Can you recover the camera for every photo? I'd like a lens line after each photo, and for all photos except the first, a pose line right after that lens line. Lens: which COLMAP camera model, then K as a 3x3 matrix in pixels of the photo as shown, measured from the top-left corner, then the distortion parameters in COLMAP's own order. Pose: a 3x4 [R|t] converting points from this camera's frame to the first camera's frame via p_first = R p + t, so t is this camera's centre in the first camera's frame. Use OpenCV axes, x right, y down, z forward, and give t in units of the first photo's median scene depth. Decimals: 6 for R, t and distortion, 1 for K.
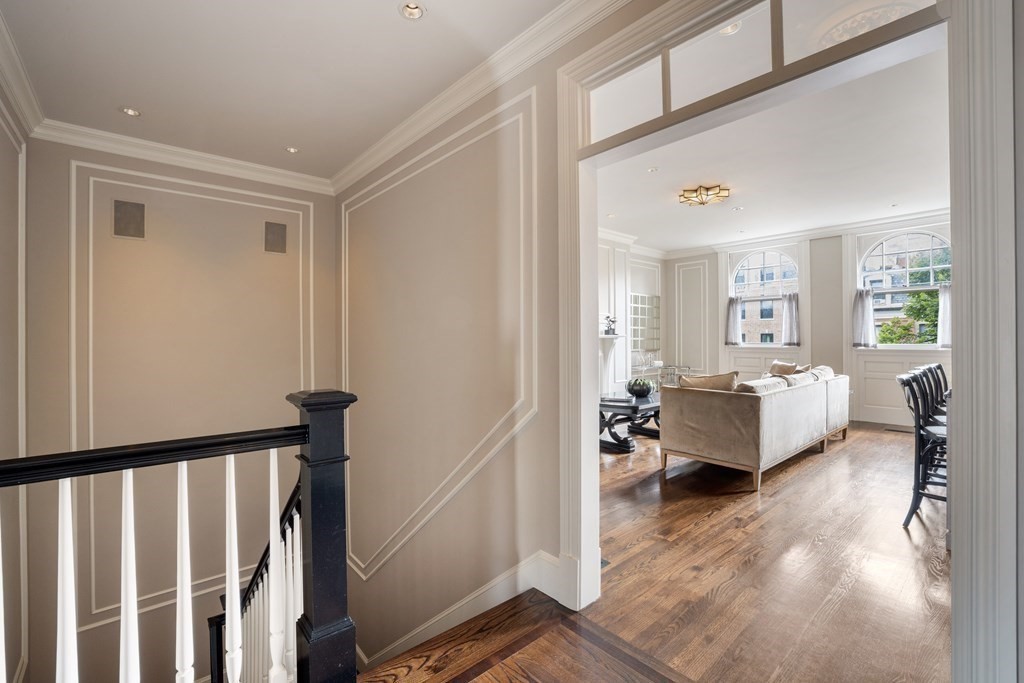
lens RADIAL K [[449.5, 0, 512.0], [0, 449.5, 338.7], [0, 0, 1]] dist [-0.033826, 0.009915]
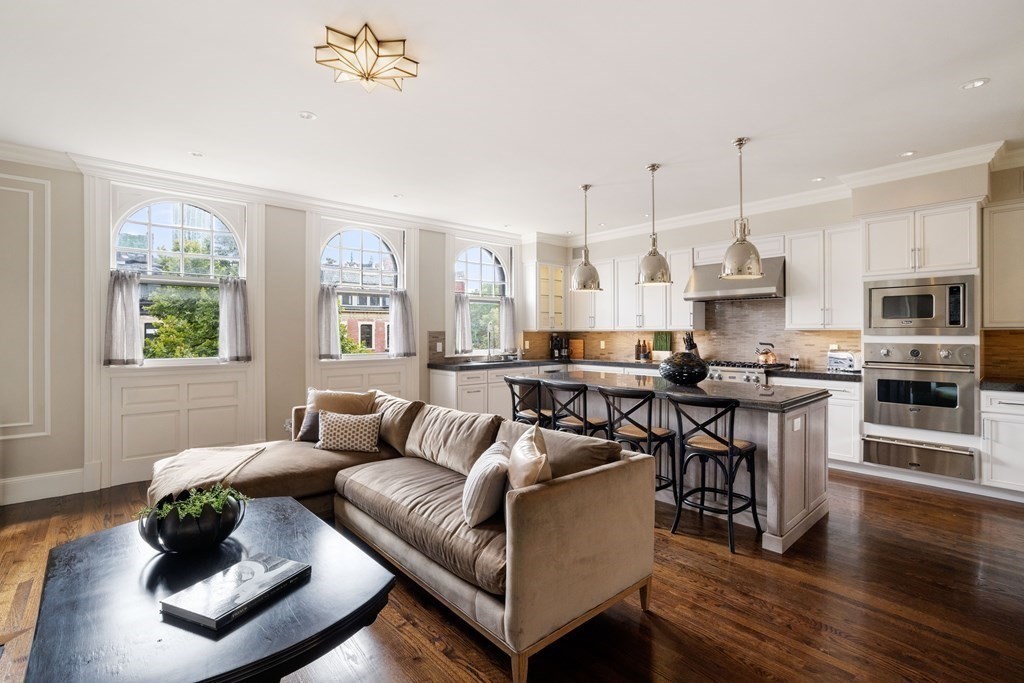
lens RADIAL K [[471.1, 0, 518.6], [0, 471.1, 338.4], [0, 0, 1]] dist [-0.003960, 0.001645]
pose [[-0.011658, -0.005571, 0.999917, -0.052083], [0.001471, 0.999983, 0.005589, -0.018745], [-0.999931, 0.001536, -0.011650, 0.554434]]
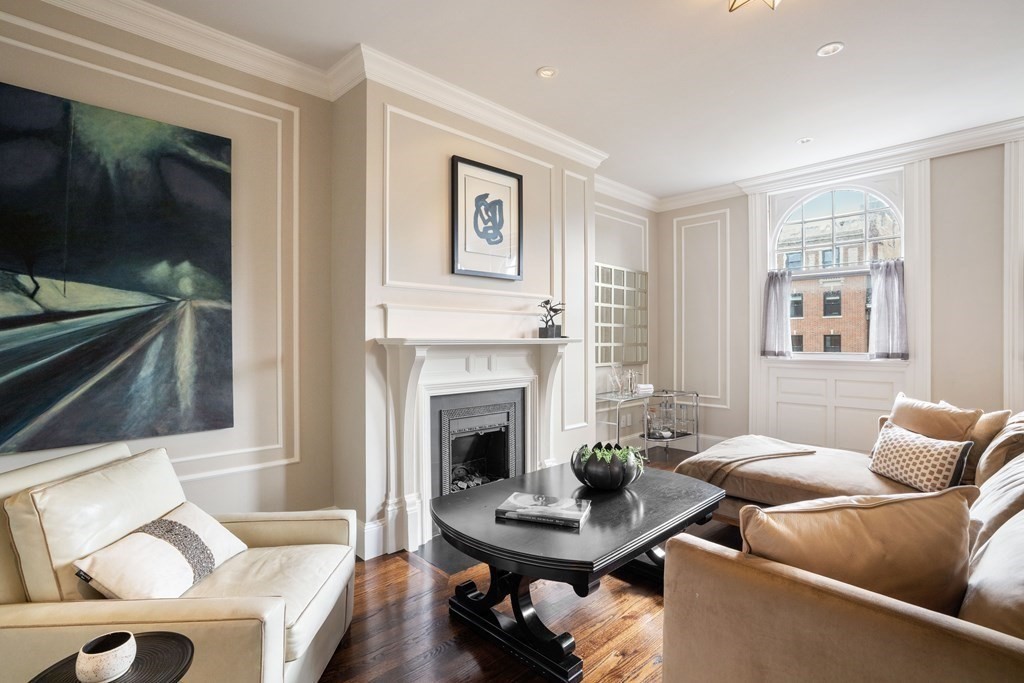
lens RADIAL K [[502.1, 0, 511.3], [0, 502.1, 342.9], [0, 0, 1]] dist [-0.000632, 0.000003]
pose [[0.998012, 0.001816, 0.062991, 0.120855], [-0.002067, 0.999990, 0.003921, -0.004297], [-0.062983, -0.004043, 0.998006, 0.386762]]
